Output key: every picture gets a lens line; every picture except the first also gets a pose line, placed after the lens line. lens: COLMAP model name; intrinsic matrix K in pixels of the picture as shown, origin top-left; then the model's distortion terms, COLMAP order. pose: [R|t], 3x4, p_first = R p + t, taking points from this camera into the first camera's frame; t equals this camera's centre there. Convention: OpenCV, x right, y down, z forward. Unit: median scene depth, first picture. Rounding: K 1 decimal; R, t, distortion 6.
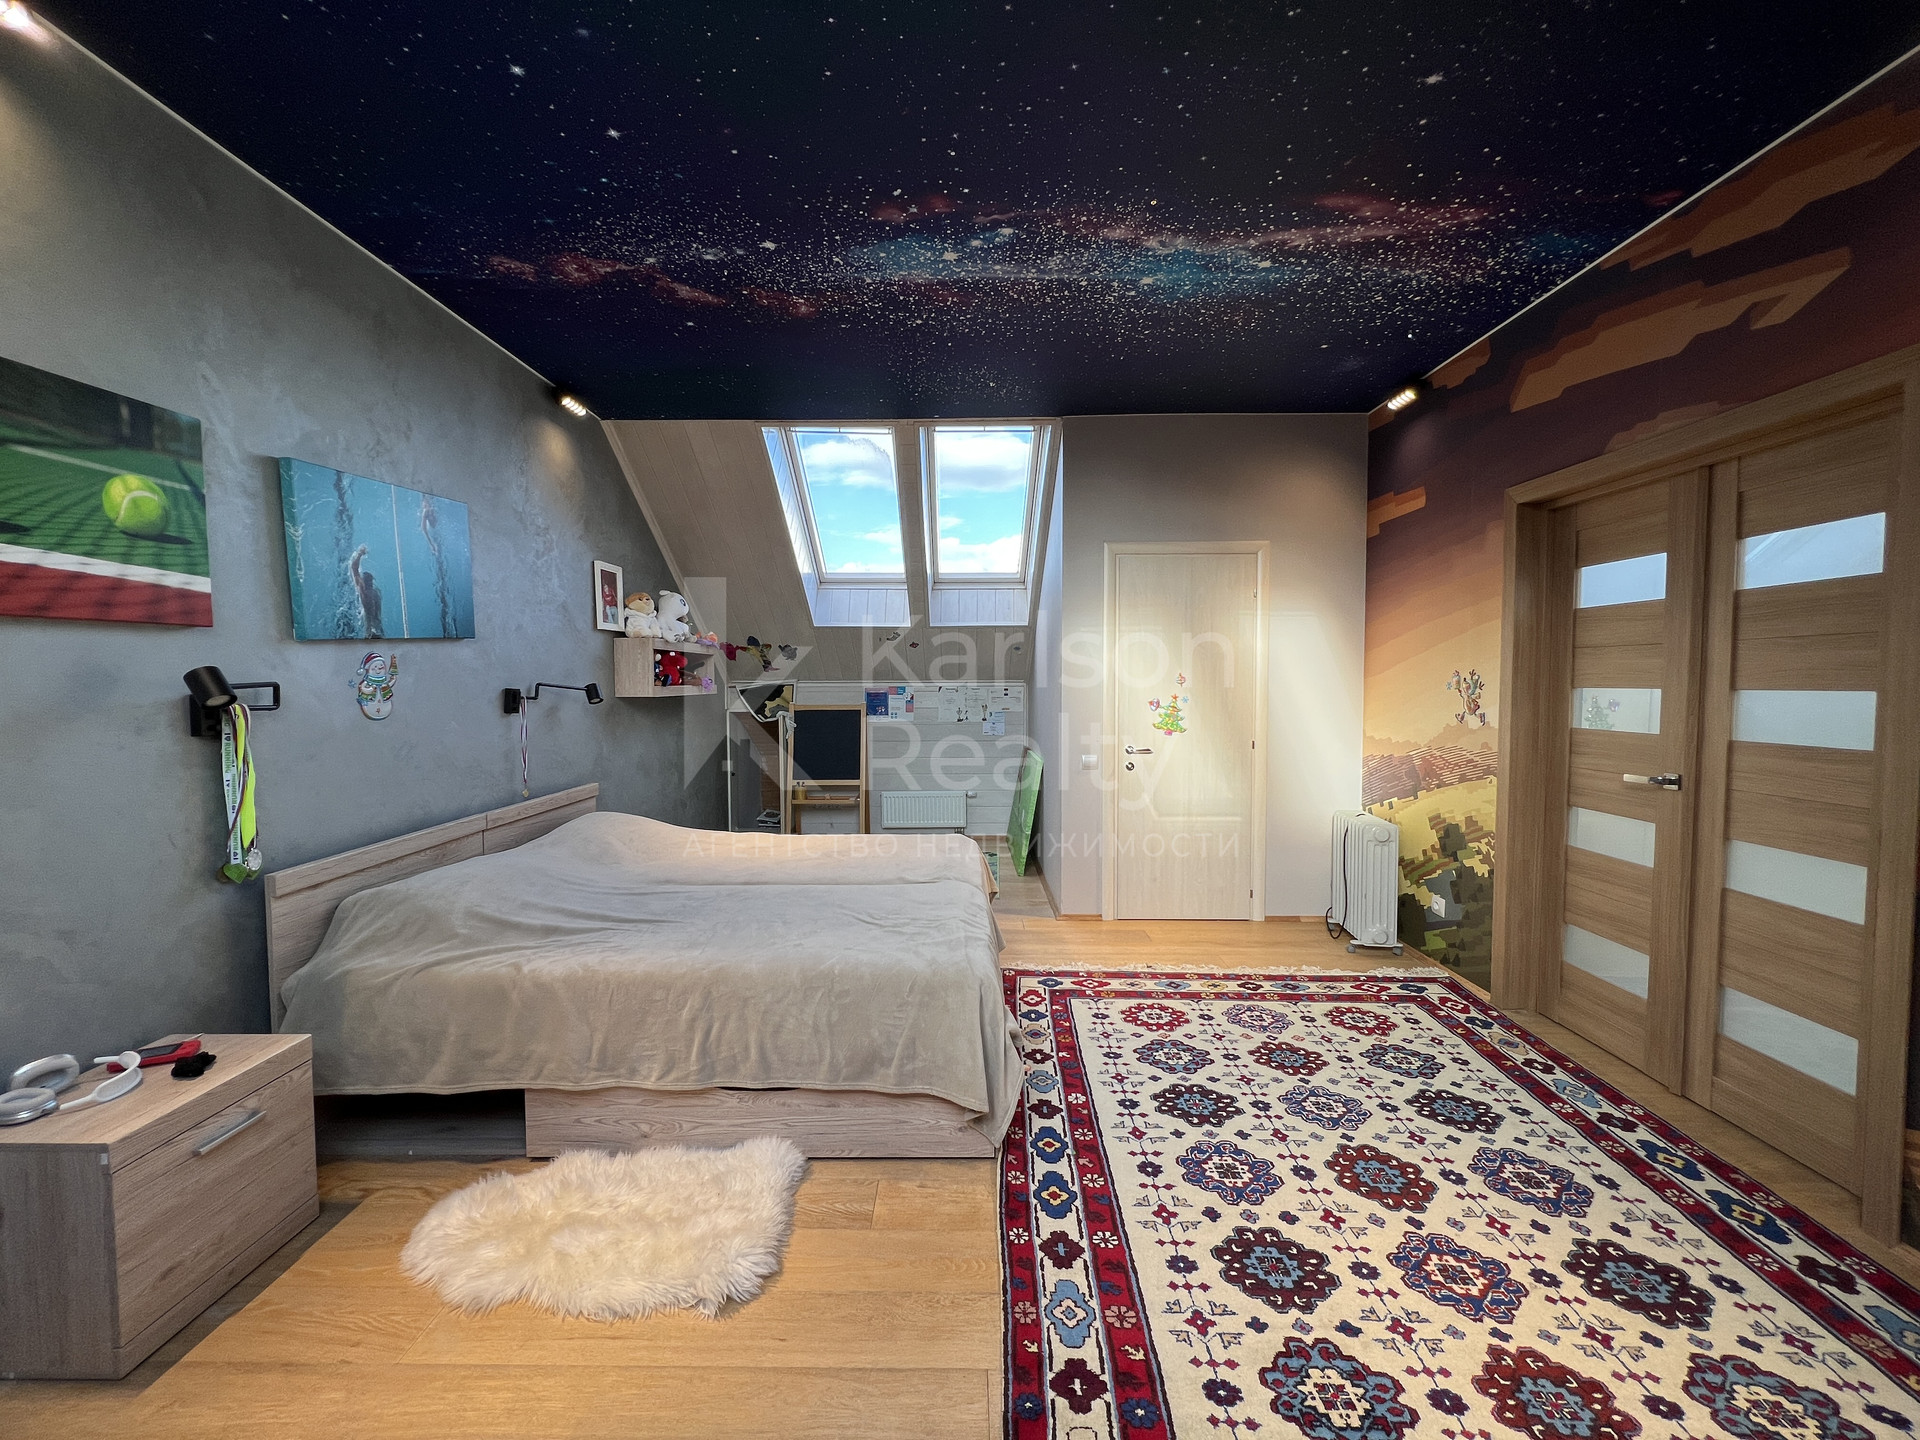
lens RADIAL K [[771.5, 0, 963.6], [0, 771.5, 716.5], [0, 0, 1]] dist [-0.003053, 0.000922]
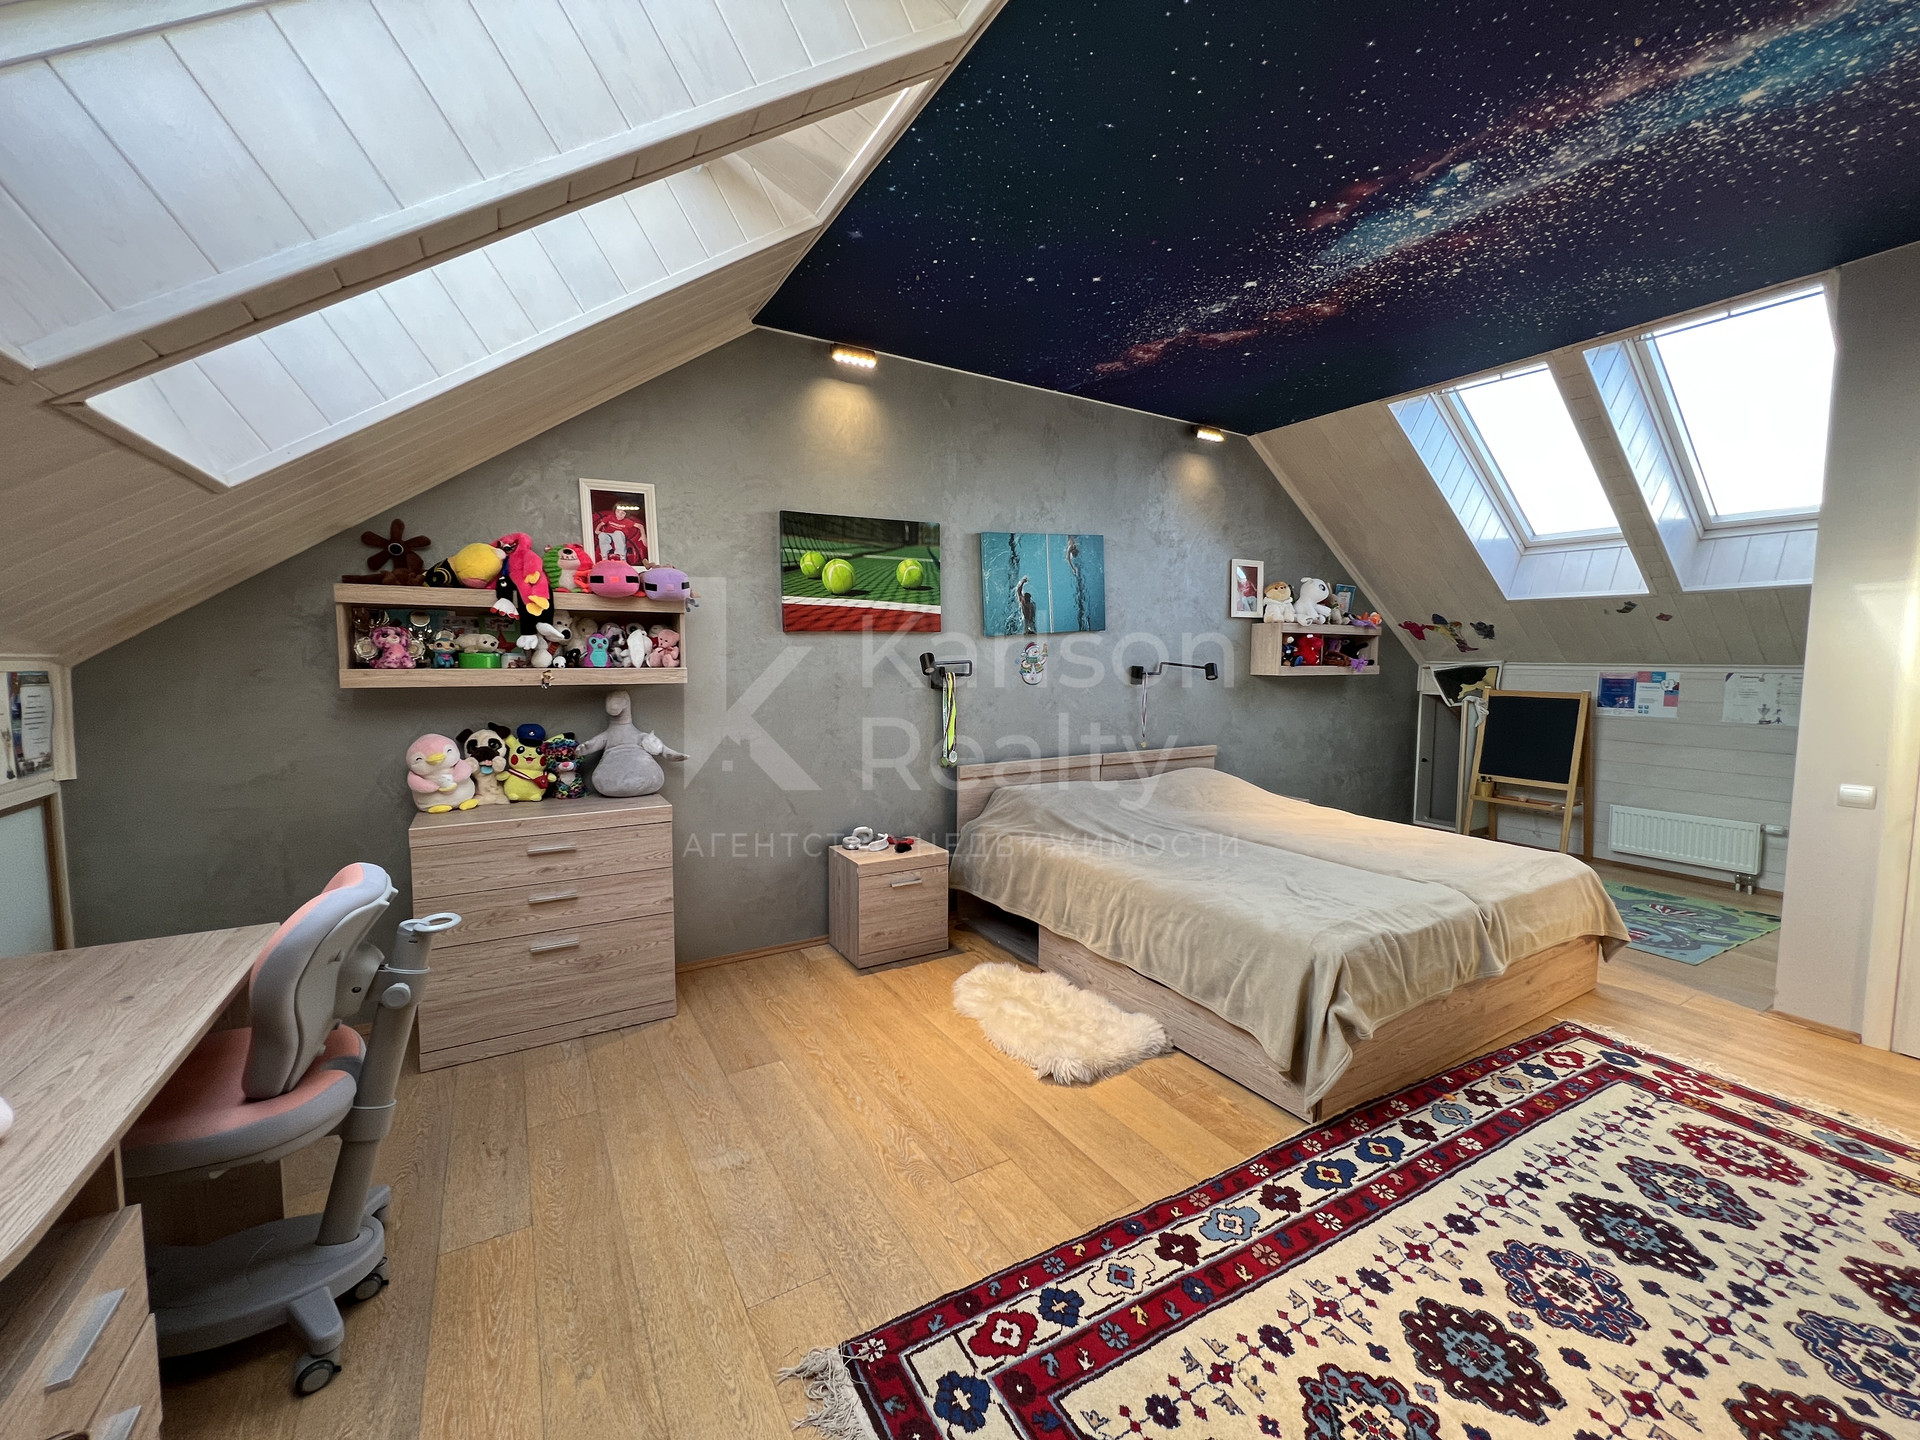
lens RADIAL K [[771.5, 0, 950.6], [0, 771.5, 718.1], [0, 0, 1]] dist [-0.003053, 0.000922]
pose [[0.513942, 0.075666, -0.854481, 0.554838], [-0.047435, 0.997085, 0.059764, -0.014605], [0.856513, 0.009817, 0.516033, 0.031181]]
